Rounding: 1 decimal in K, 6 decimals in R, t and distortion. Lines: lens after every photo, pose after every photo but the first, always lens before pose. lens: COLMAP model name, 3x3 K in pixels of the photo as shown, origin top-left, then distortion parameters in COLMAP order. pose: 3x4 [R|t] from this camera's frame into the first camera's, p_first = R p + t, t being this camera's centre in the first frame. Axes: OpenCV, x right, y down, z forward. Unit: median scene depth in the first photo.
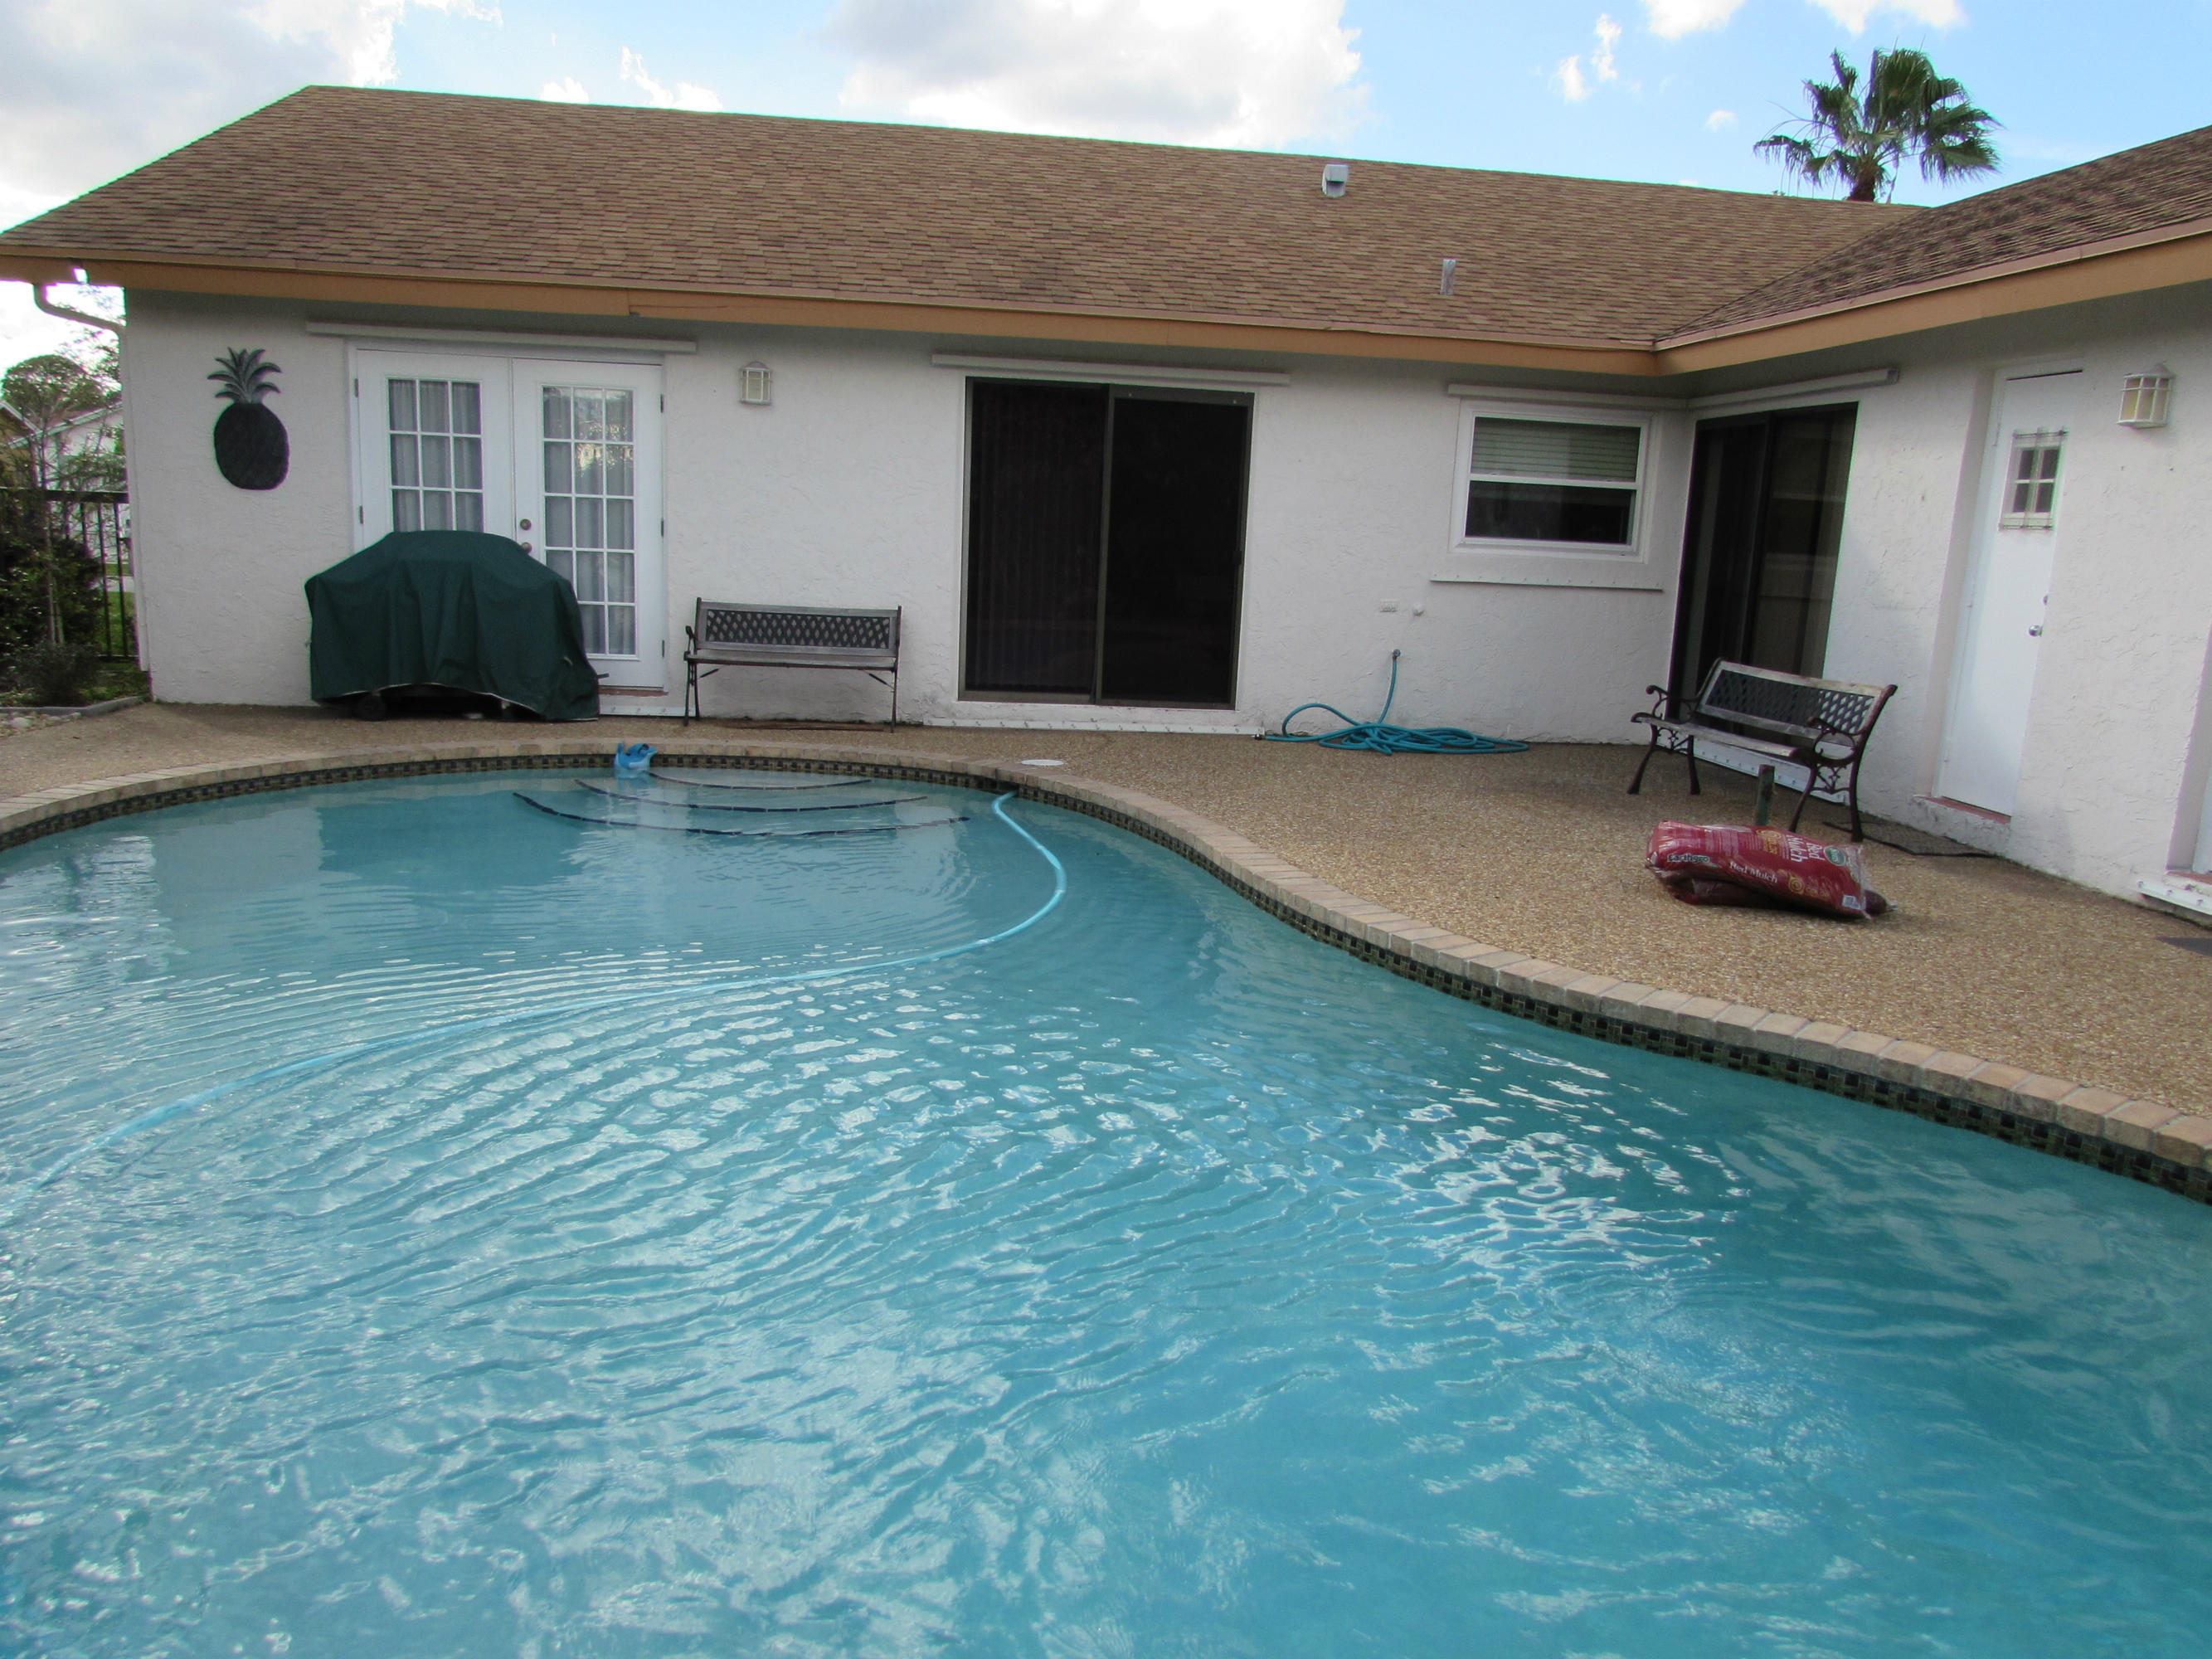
lens RADIAL K [[1558.2, 0, 1109.2], [0, 1558.2, 830.0], [0, 0, 1]] dist [-0.040066, 0.019866]
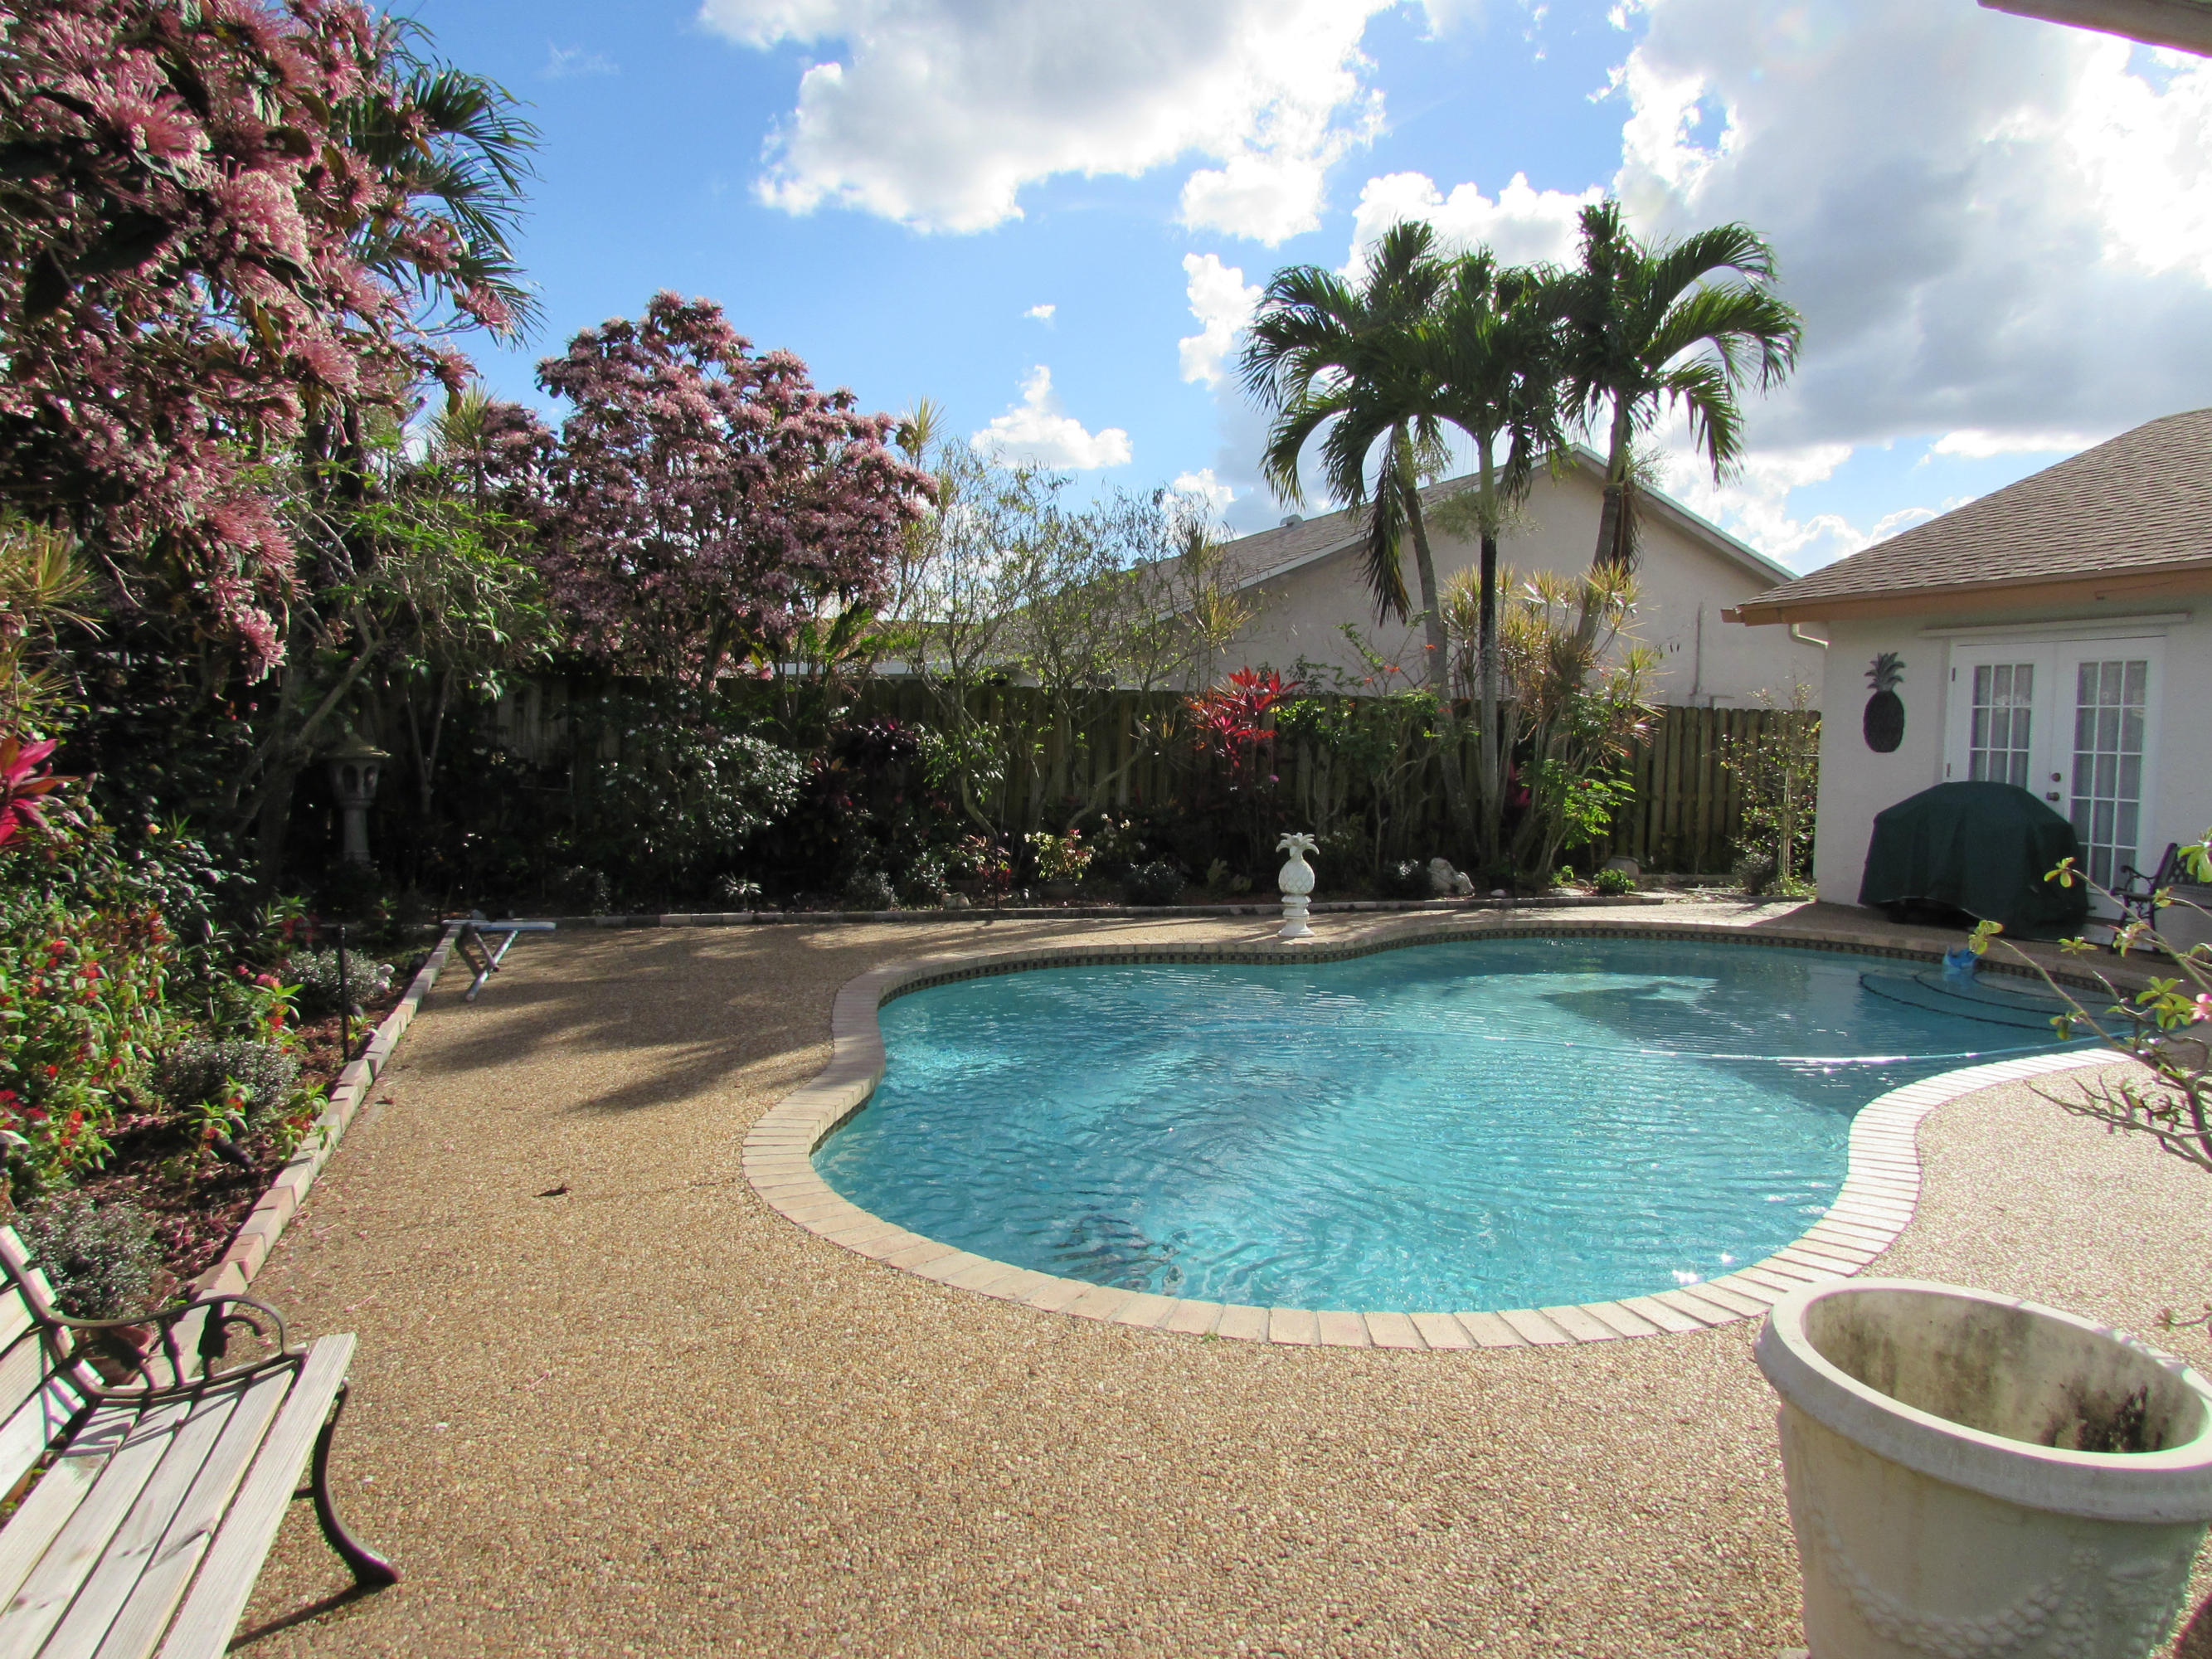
lens RADIAL K [[1545.9, 0, 1115.5], [0, 1545.9, 838.7], [0, 0, 1]] dist [-0.047329, 0.029889]
pose [[0.192793, 0.027883, -0.980843, 0.623272], [-0.203149, 0.979073, -0.012098, 0.008696], [0.959980, 0.201590, 0.194422, 0.092233]]
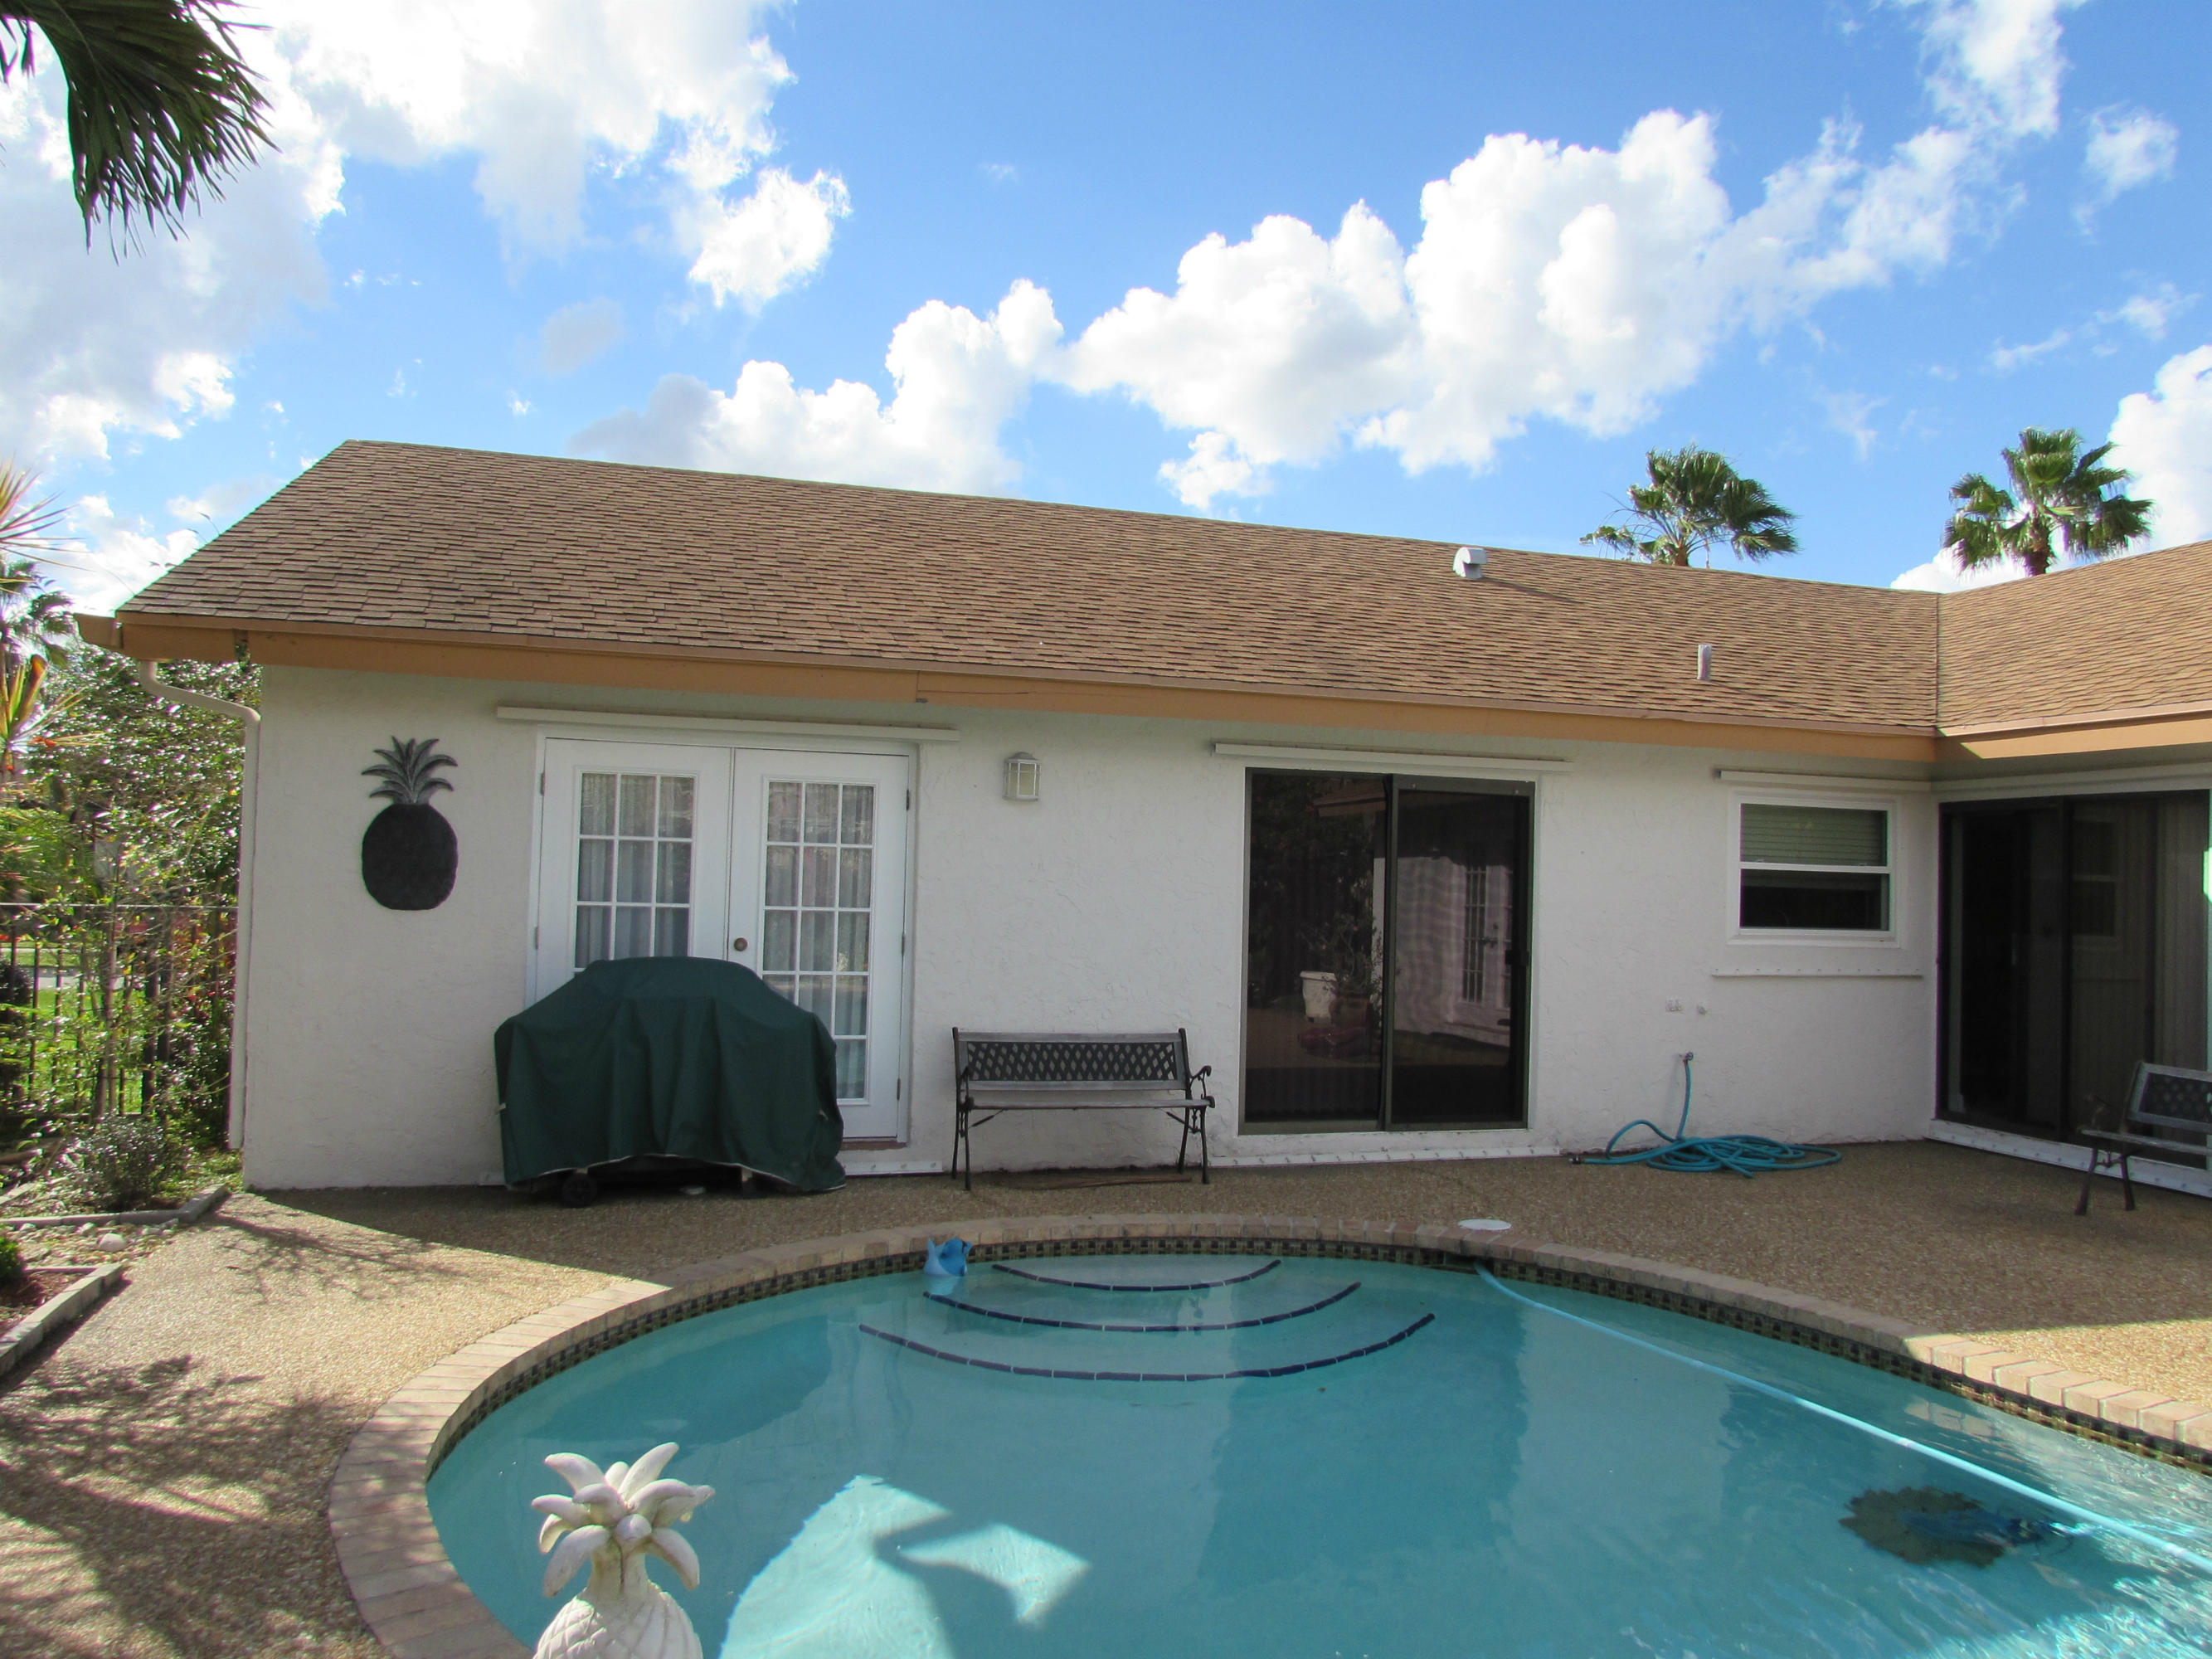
lens RADIAL K [[1558.2, 0, 1109.2], [0, 1558.2, 830.0], [0, 0, 1]] dist [-0.040066, 0.019866]
pose [[0.983876, -0.013710, 0.178327, -0.329480], [0.052364, 0.975449, -0.213911, -0.070513], [-0.171016, 0.219800, 0.960438, 0.164551]]
